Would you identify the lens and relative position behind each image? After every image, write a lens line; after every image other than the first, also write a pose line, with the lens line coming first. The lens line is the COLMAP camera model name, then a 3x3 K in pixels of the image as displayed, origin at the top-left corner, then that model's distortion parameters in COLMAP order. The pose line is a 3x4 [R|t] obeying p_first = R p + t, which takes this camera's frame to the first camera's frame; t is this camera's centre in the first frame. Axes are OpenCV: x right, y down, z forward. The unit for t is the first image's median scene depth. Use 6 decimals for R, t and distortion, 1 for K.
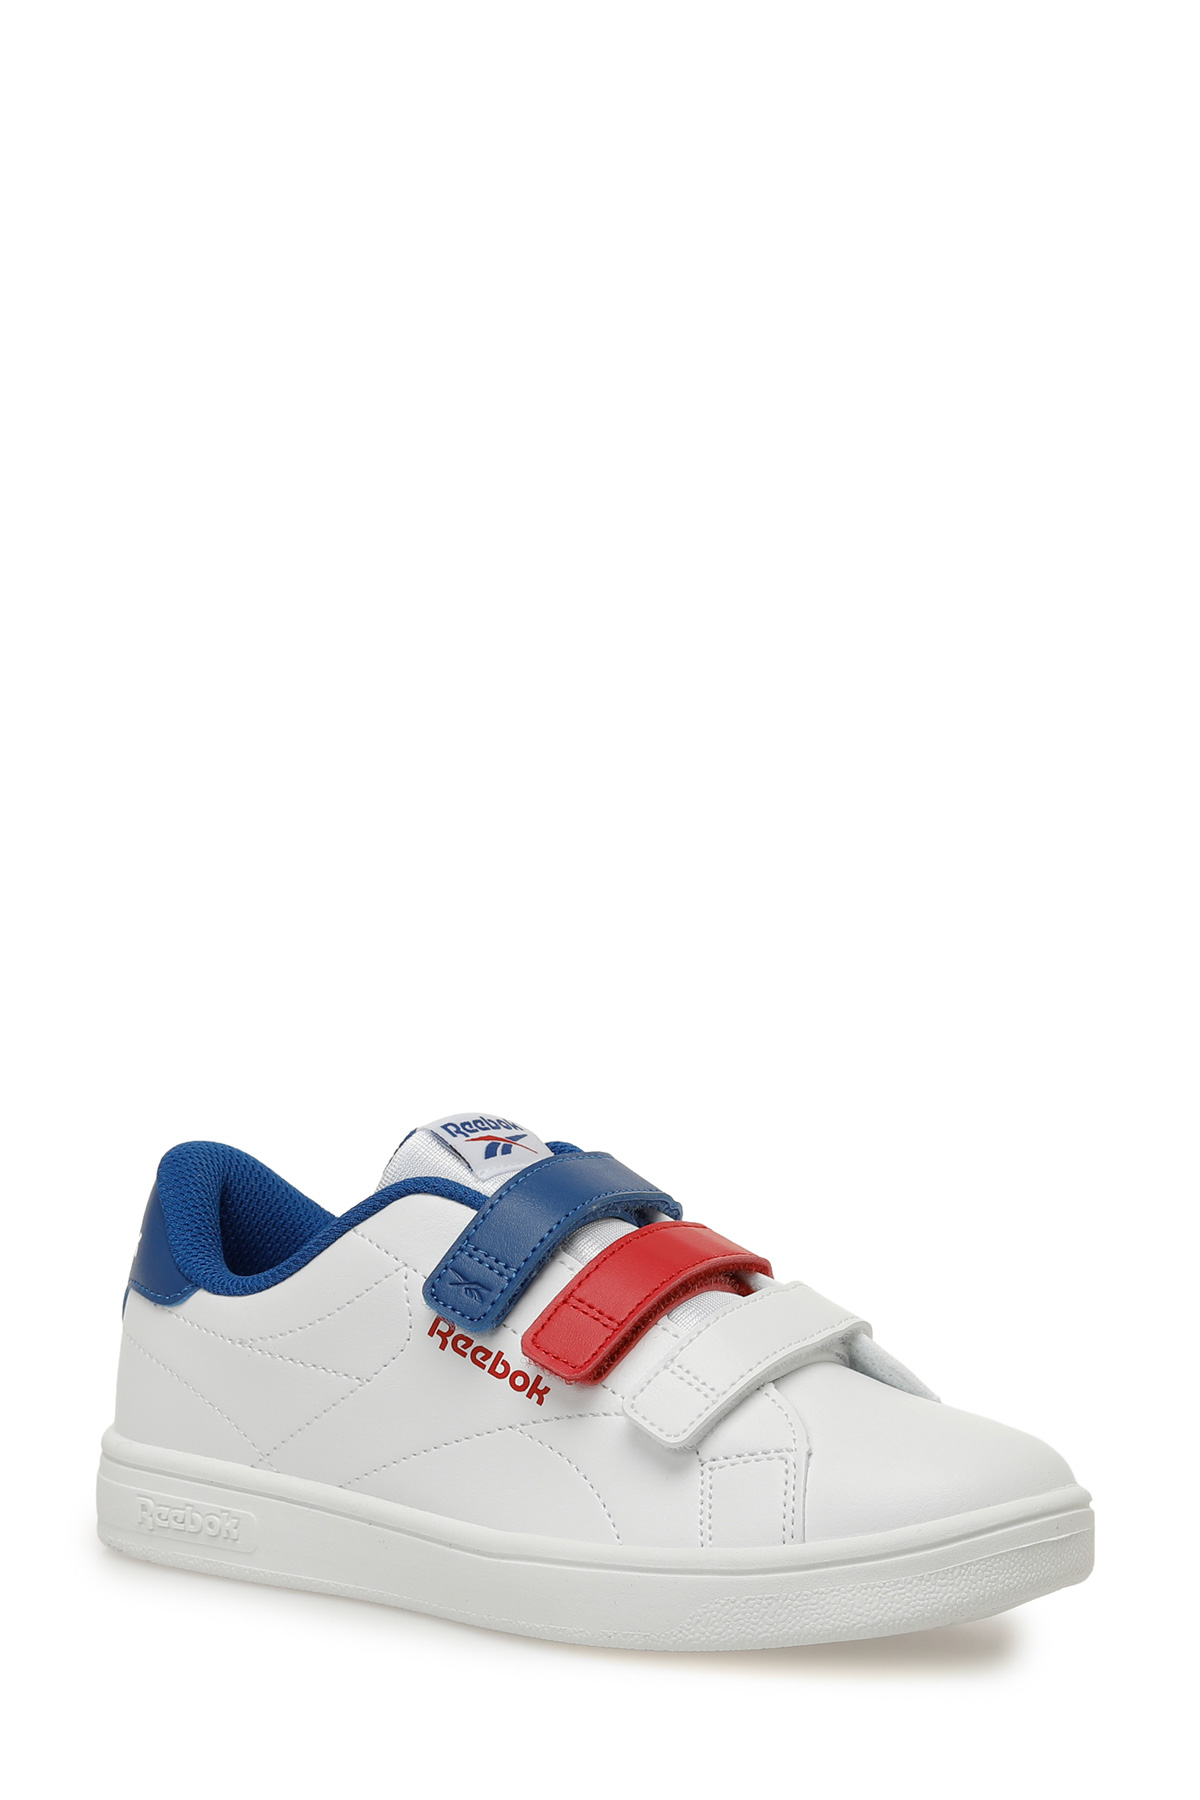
lens RADIAL K [[6196.2, 0, 600.0], [0, 6196.2, 900.0], [0, 0, 1]] dist [0.103214, -4.272813]
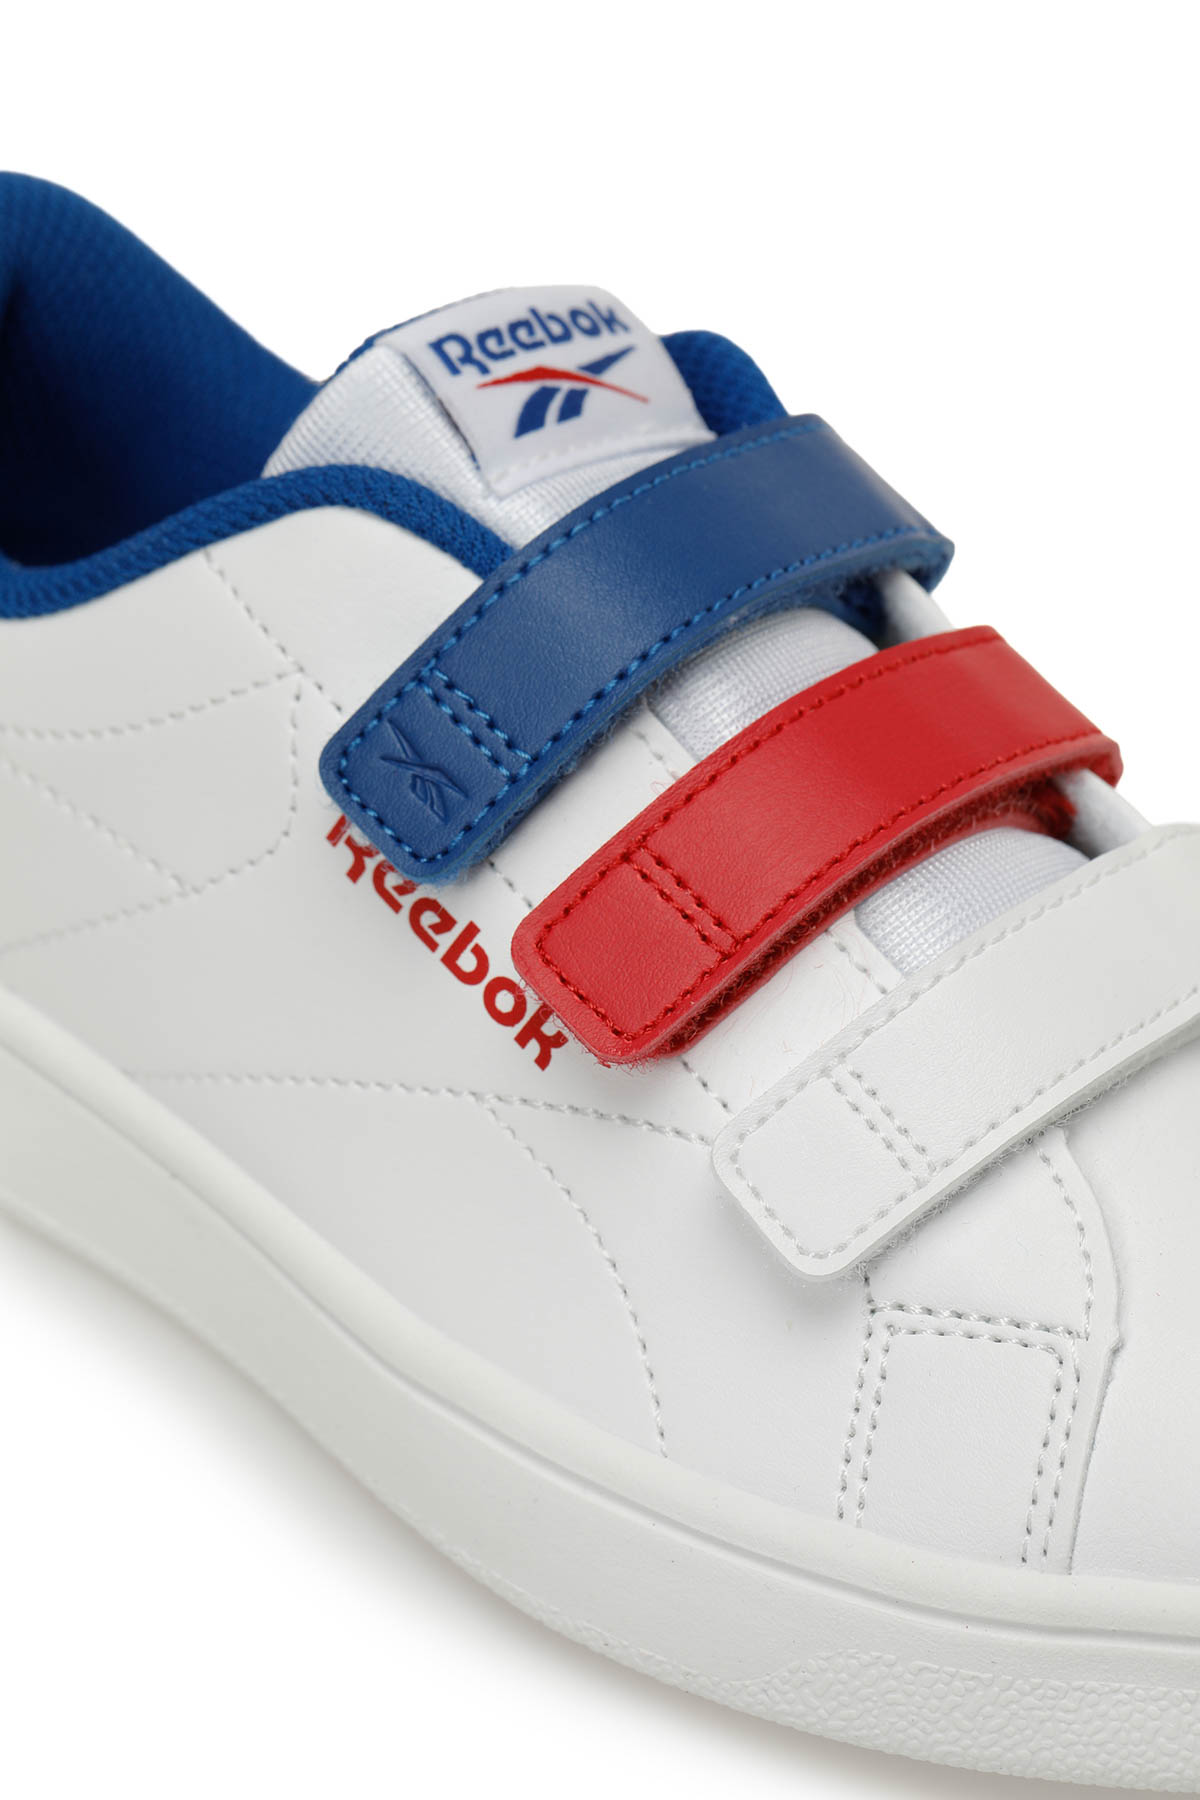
lens RADIAL K [[6196.2, 0, 600.0], [0, 6196.2, 900.0], [0, 0, 1]] dist [0.103214, -4.272813]
pose [[0.988168, 0.146811, -0.044382, 0.012420], [-0.123839, 0.934464, 0.333827, -0.078530], [0.090483, -0.324381, 0.941589, 0.584906]]
